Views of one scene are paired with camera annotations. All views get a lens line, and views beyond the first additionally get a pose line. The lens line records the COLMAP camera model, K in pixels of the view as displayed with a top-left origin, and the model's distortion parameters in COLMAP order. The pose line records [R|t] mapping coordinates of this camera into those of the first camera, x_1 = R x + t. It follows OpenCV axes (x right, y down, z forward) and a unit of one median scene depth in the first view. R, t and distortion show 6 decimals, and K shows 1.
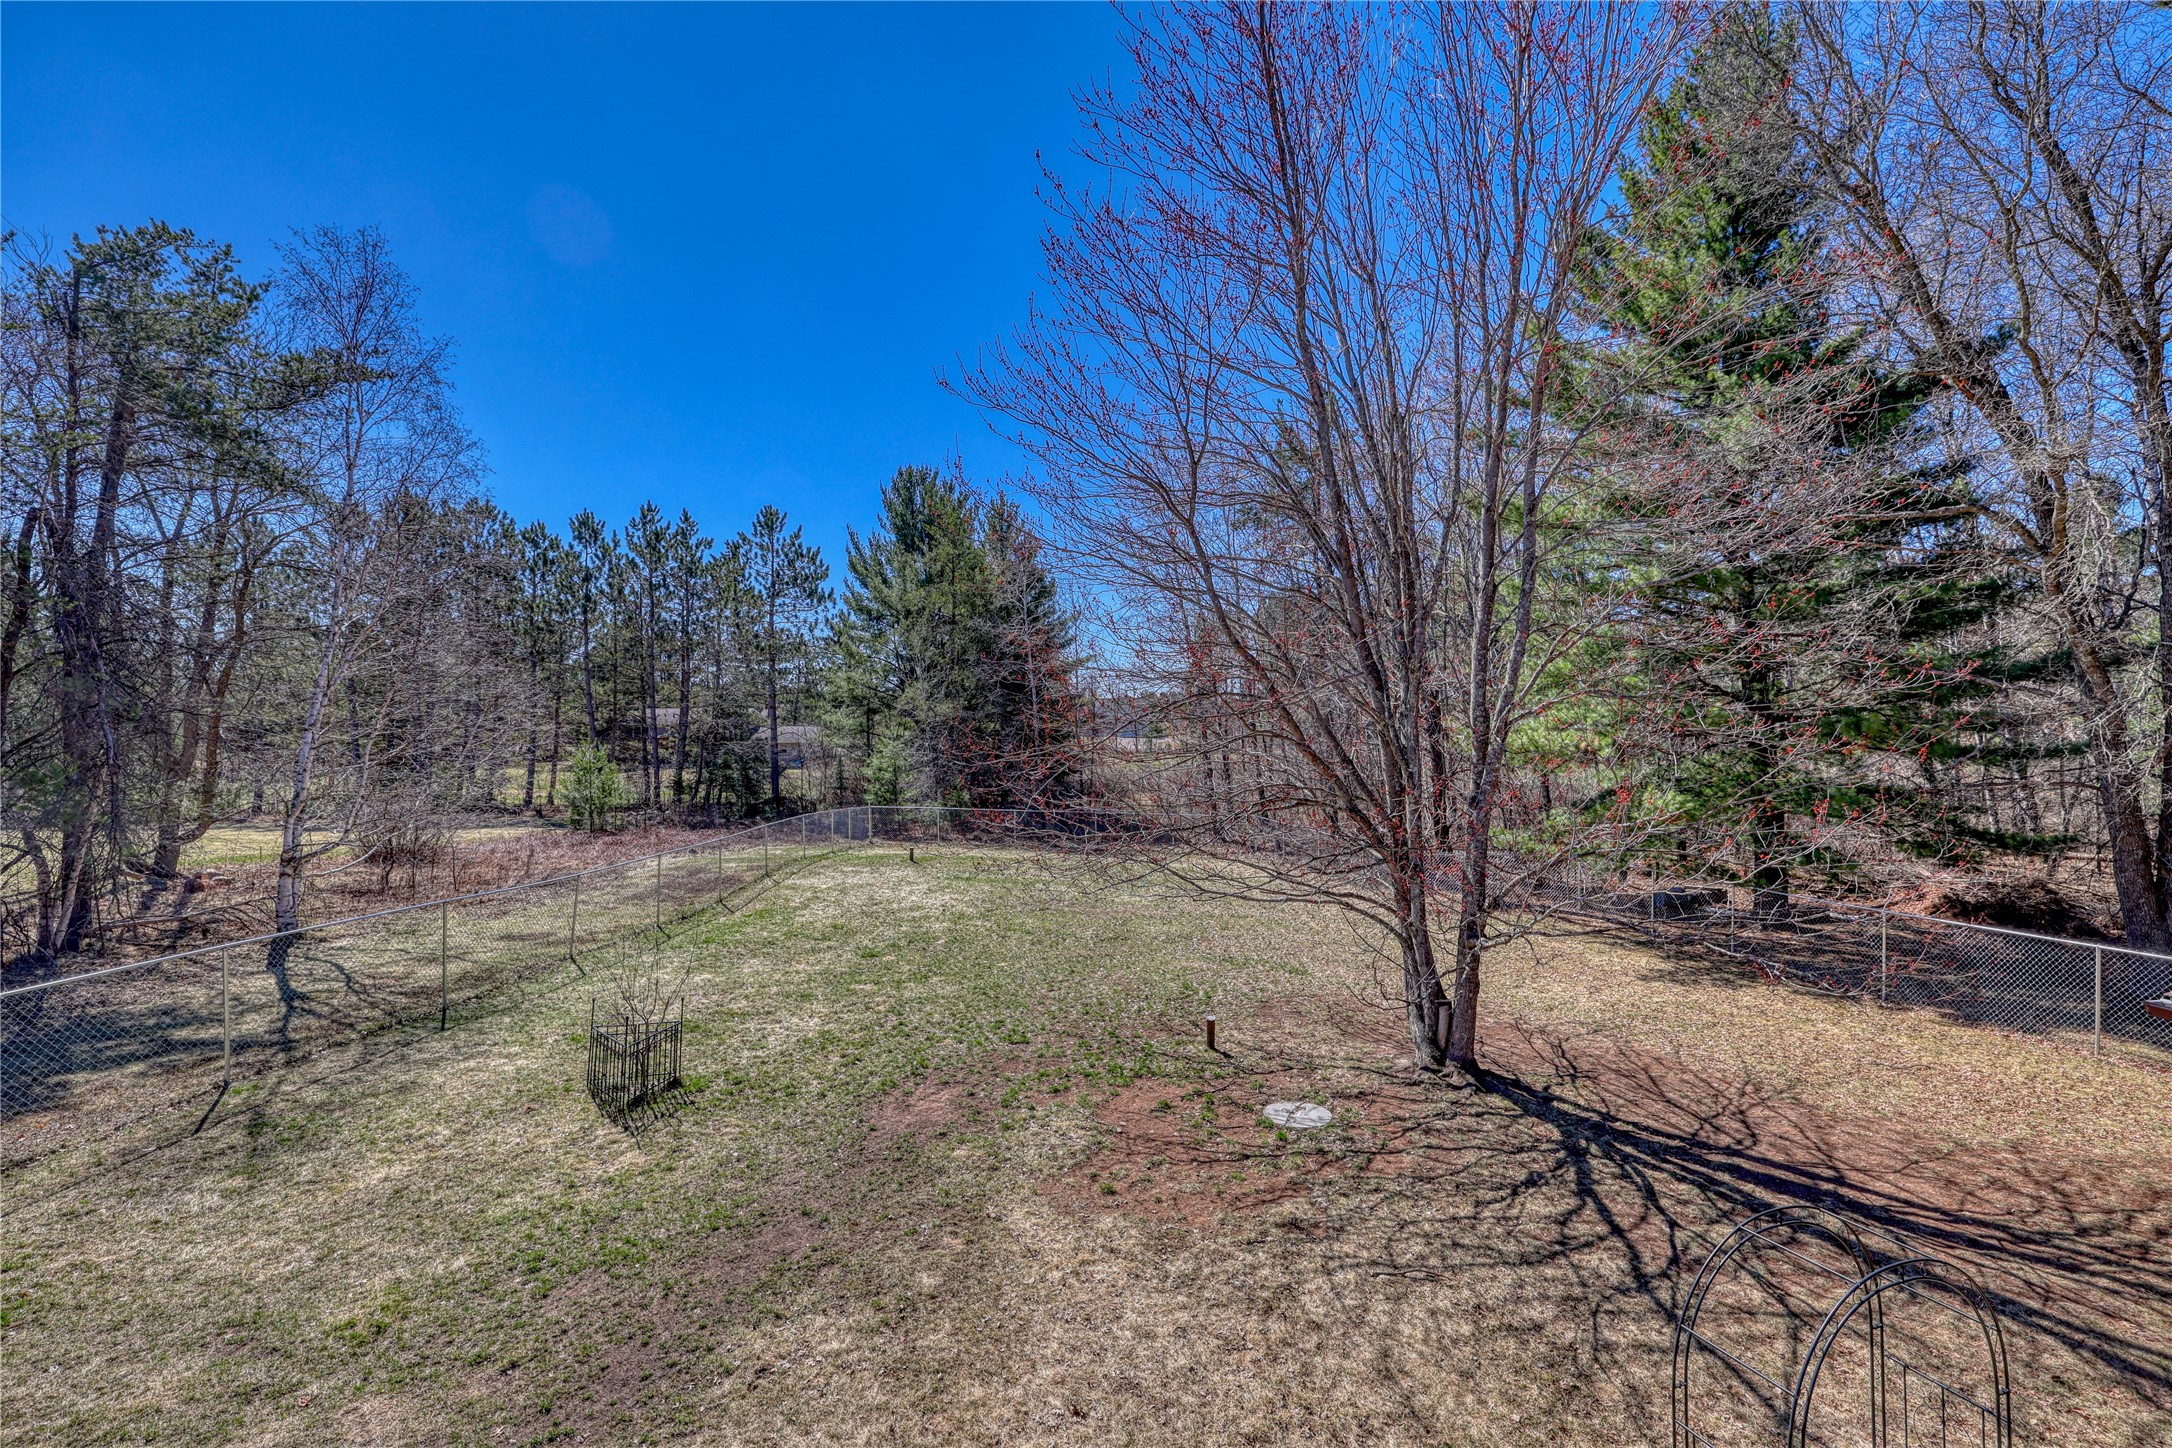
lens RADIAL K [[924.2, 0, 1085.5], [0, 924.2, 718.4], [0, 0, 1]] dist [0.005036, 0.000746]
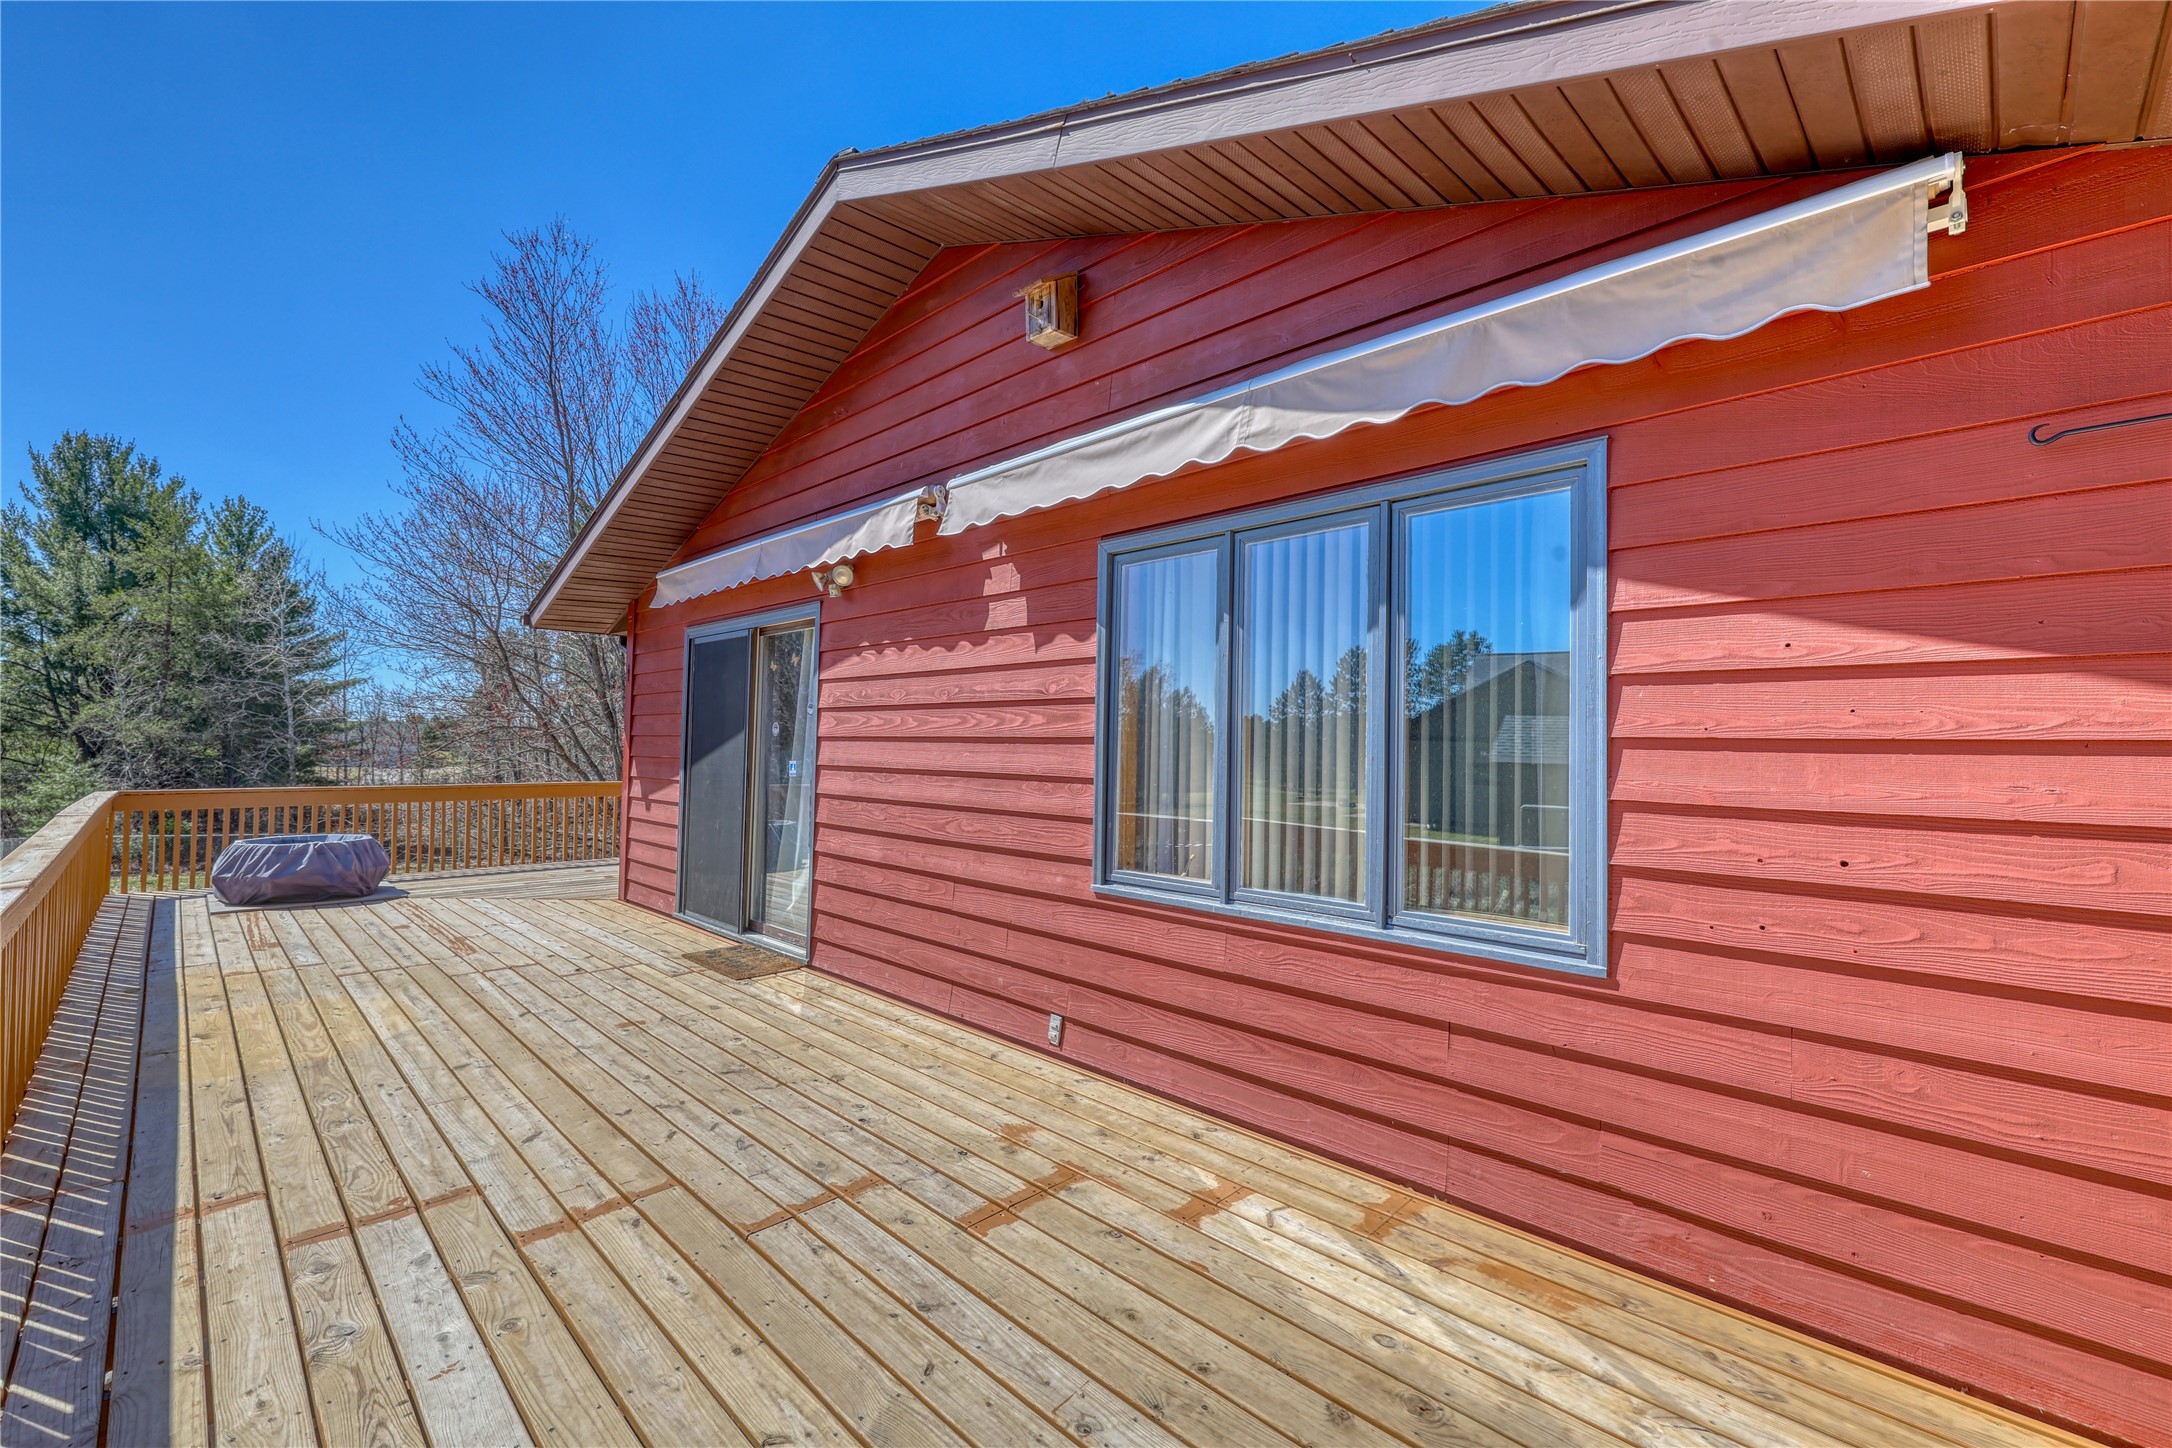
lens RADIAL K [[924.2, 0, 1090.4], [0, 924.2, 729.6], [0, 0, 1]] dist [0.005036, 0.000746]
pose [[0.764380, 0.029537, 0.644089, -0.035064], [-0.015040, 0.999495, -0.027986, 0.001627], [-0.644590, 0.011705, 0.764439, -0.242822]]
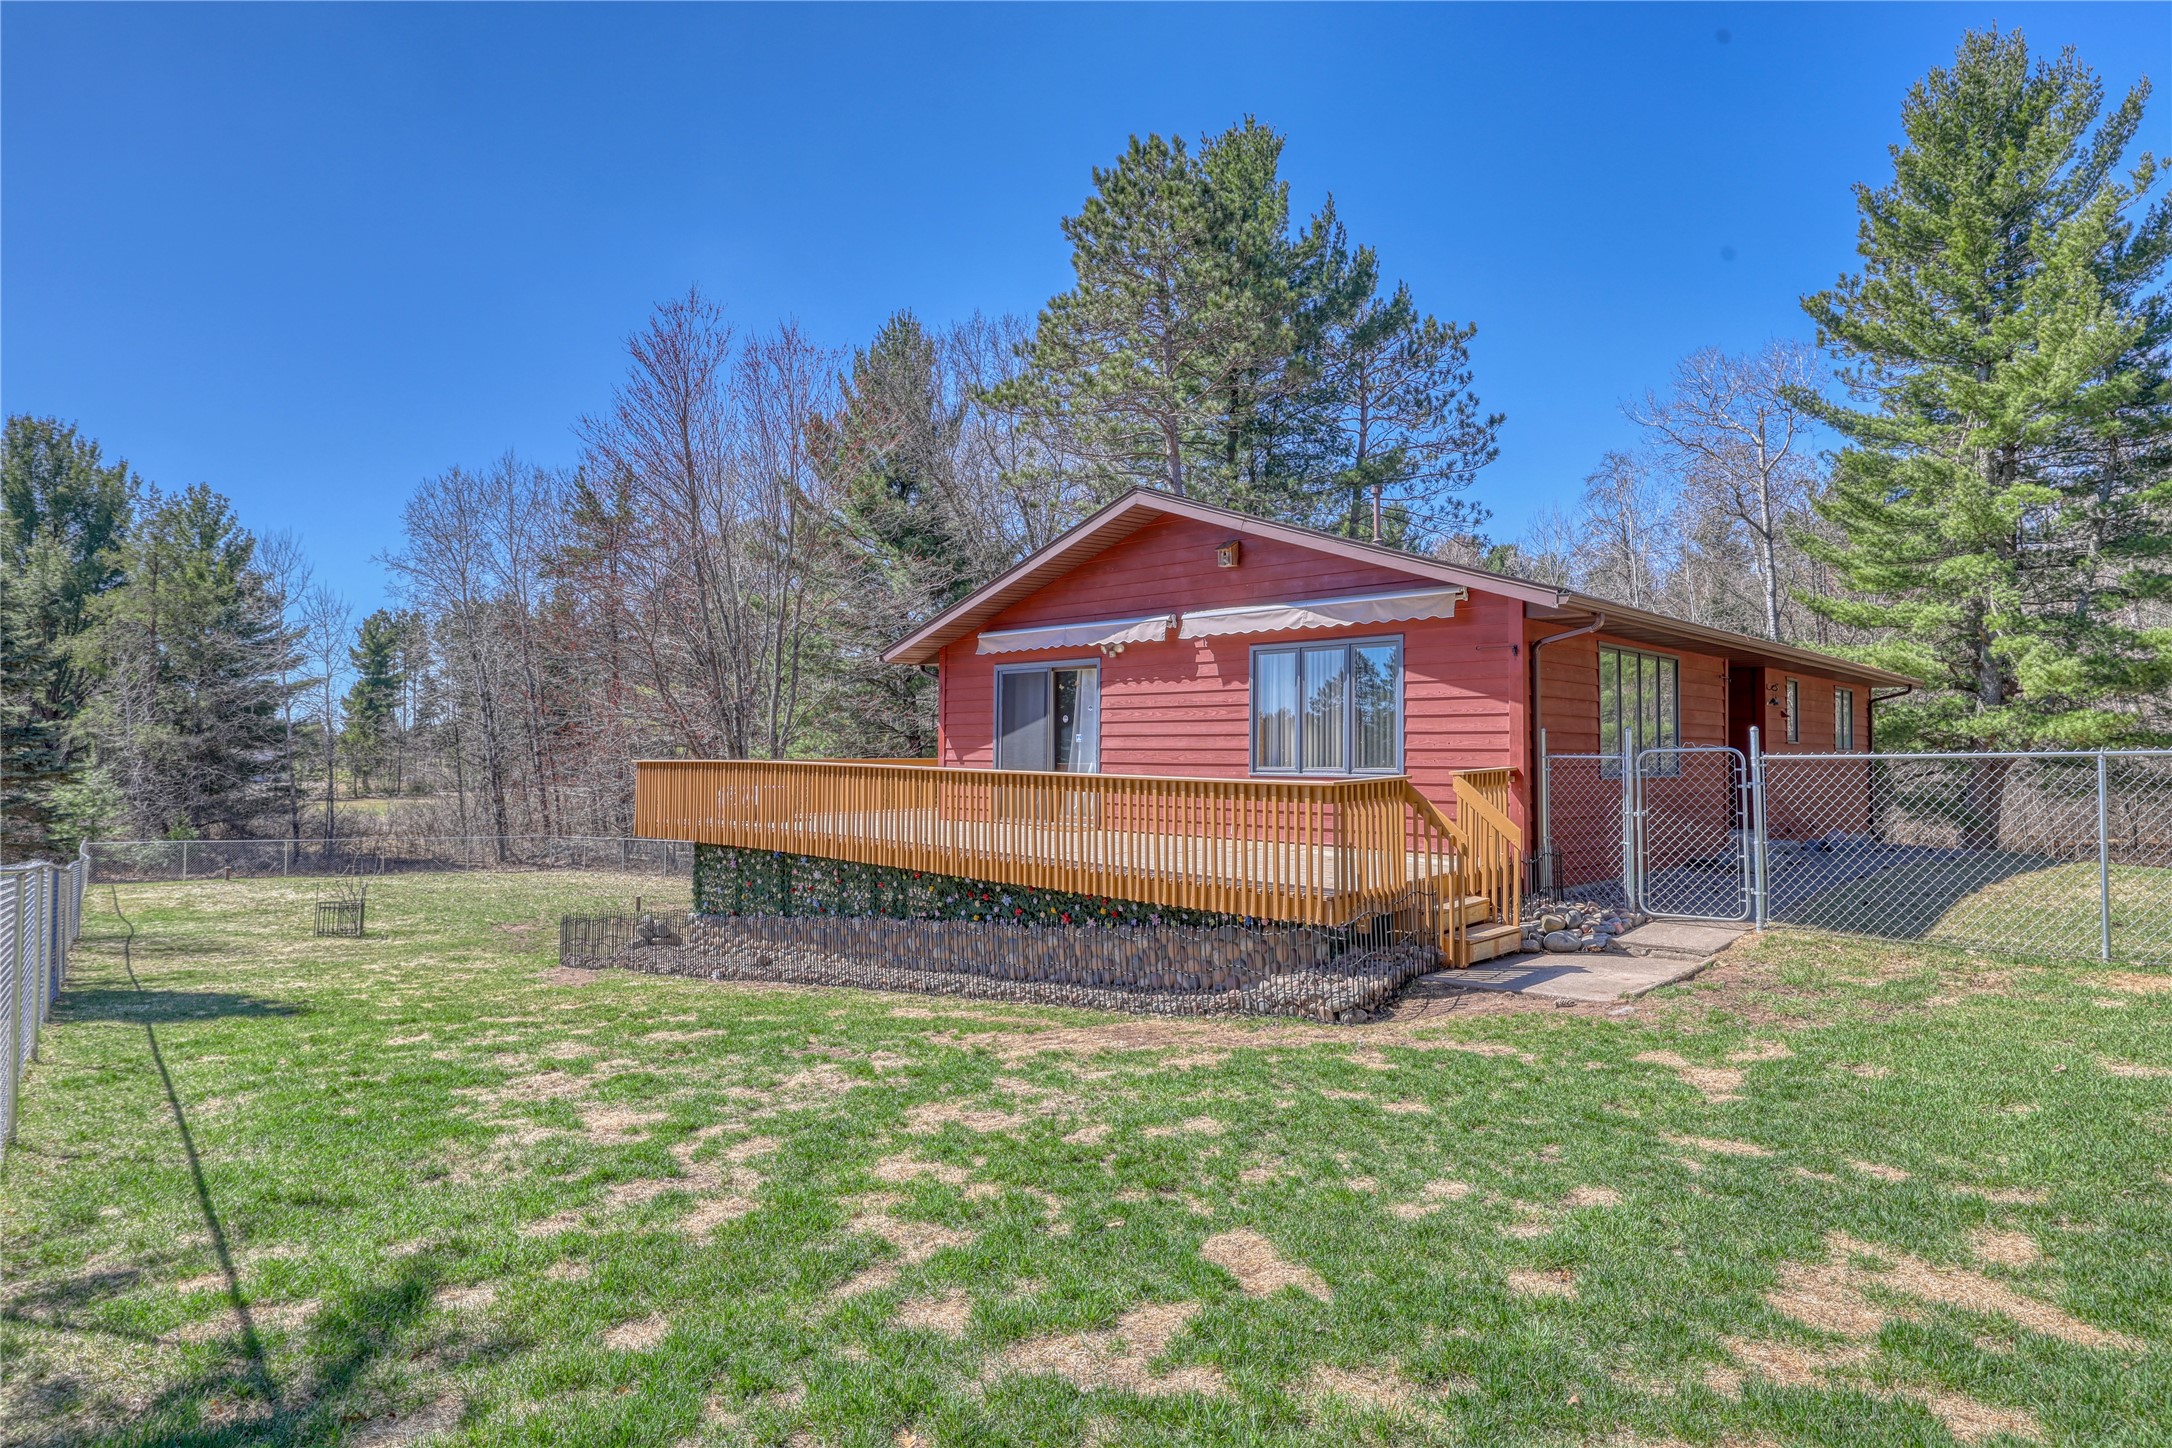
lens RADIAL K [[1197.5, 0, 1080.8], [0, 1197.5, 724.6], [0, 0, 1]] dist [0.017829, -0.001327]
pose [[0.762885, 0.020049, 0.646223, -0.192961], [-0.002272, 0.999596, -0.028330, 0.009412], [-0.646530, 0.020144, 0.762623, -0.369077]]
